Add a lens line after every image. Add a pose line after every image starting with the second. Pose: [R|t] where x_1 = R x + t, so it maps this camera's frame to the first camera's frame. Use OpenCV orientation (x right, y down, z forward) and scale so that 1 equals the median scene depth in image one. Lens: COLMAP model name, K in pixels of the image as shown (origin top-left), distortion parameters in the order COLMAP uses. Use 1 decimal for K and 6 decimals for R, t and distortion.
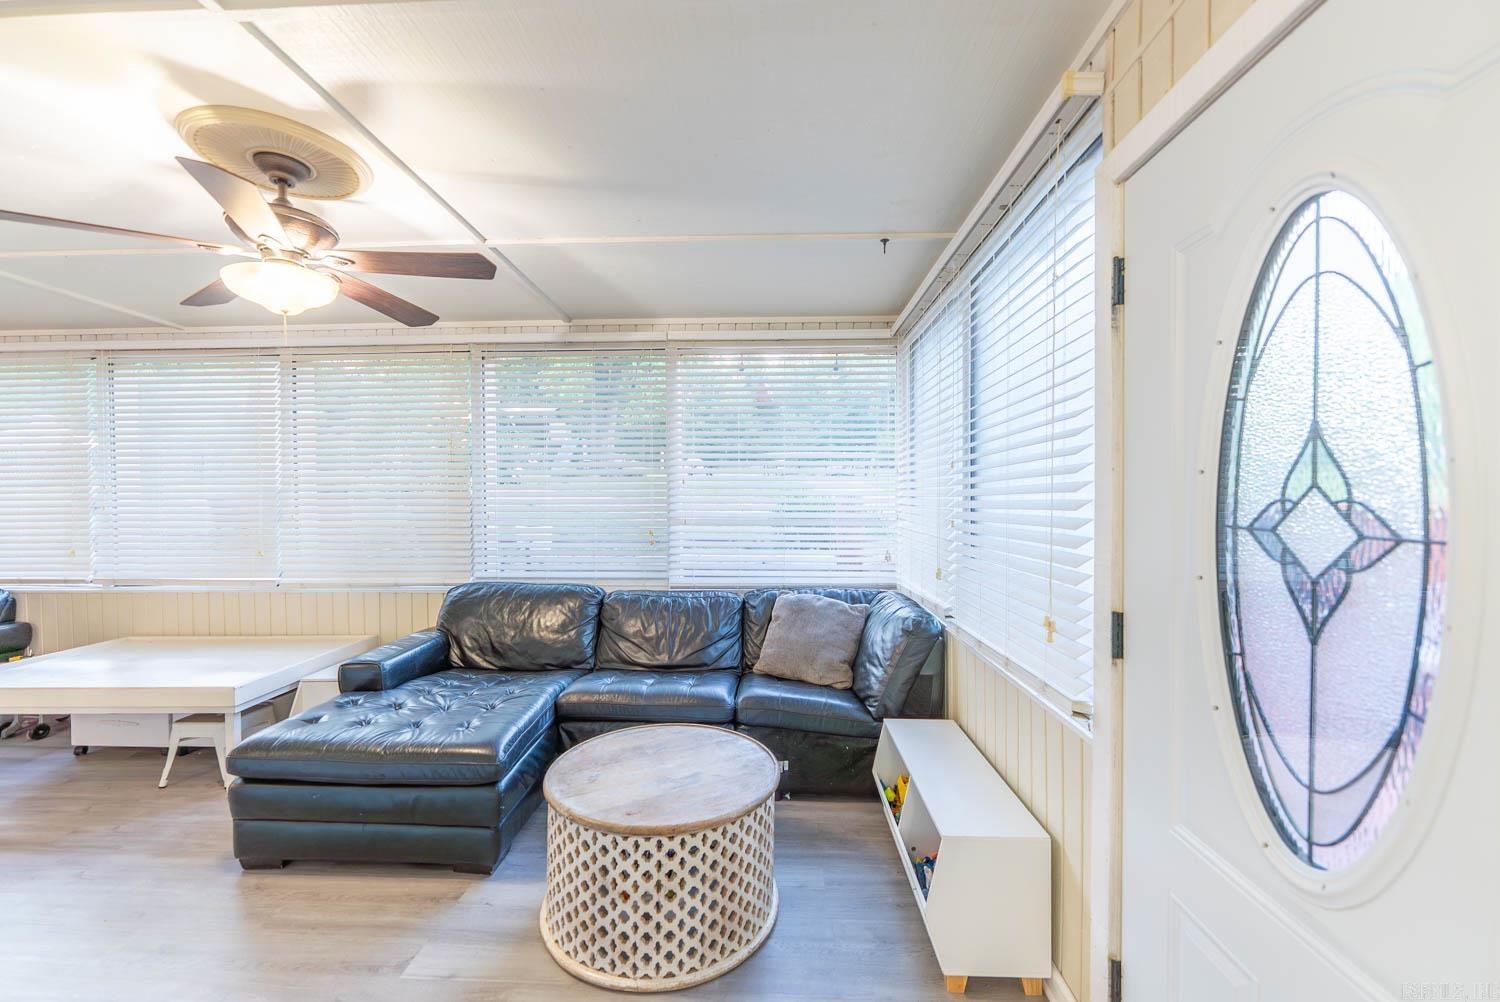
lens RADIAL K [[602.1, 0, 750.0], [0, 602.1, 502.2], [0, 0, 1]] dist [0.000122, -0.000133]
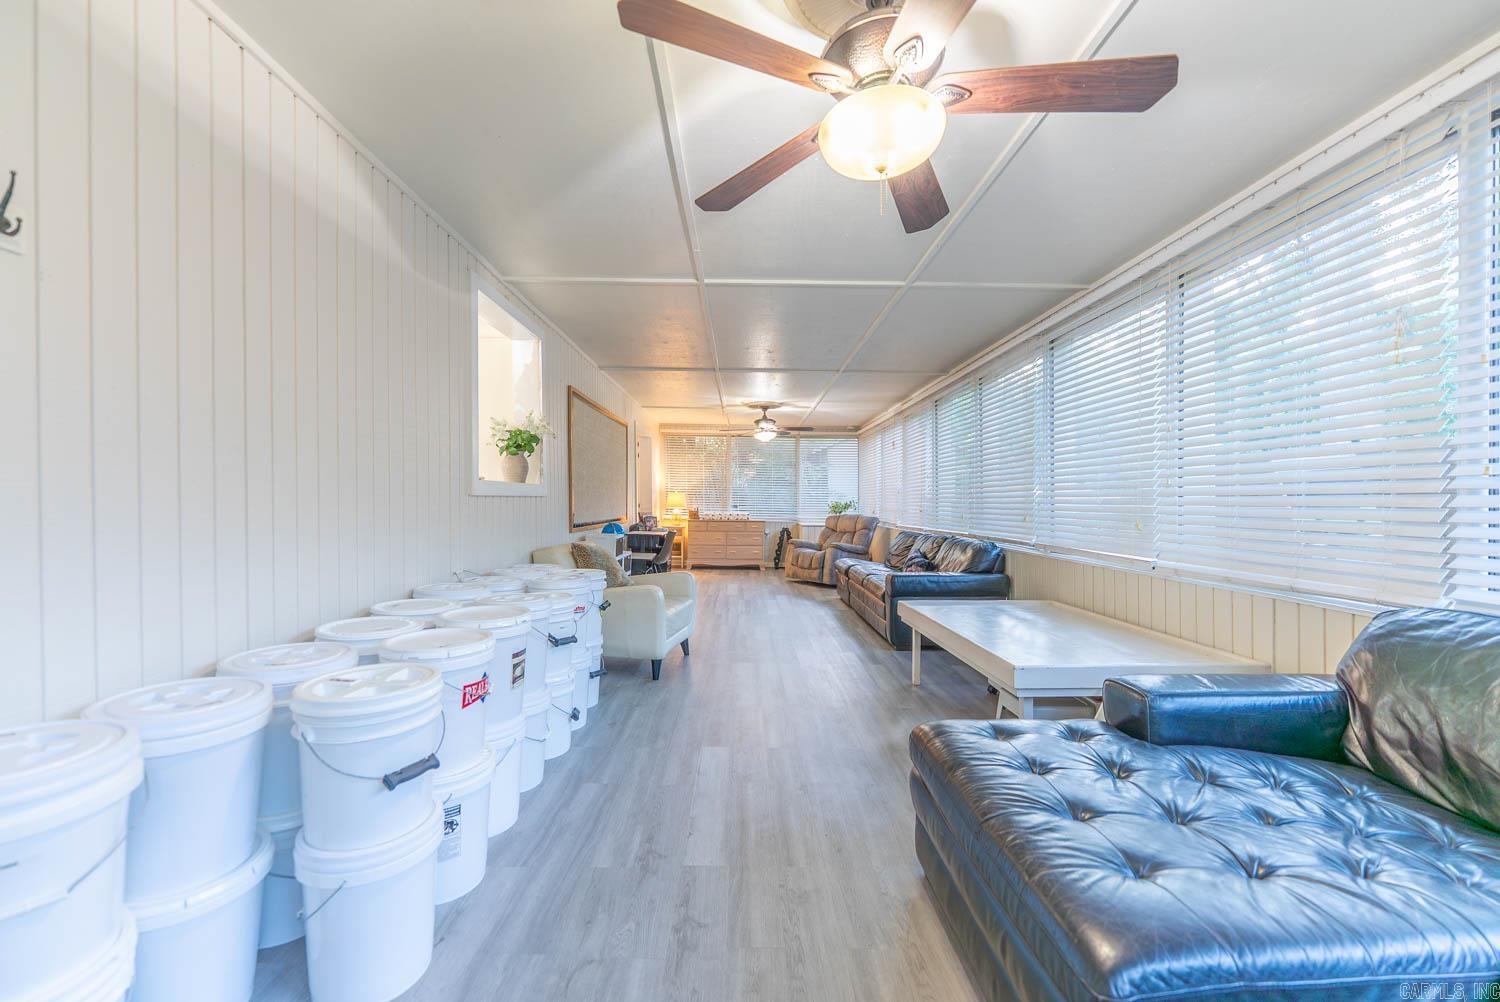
lens RADIAL K [[602.1, 0, 745.0], [0, 602.1, 503.2], [0, 0, 1]] dist [0.000122, -0.000133]
pose [[0.039372, 0.007086, -0.999199, -0.009826], [-0.013095, 0.999893, 0.006575, 0.057436], [0.999139, 0.012825, 0.039461, 0.451151]]
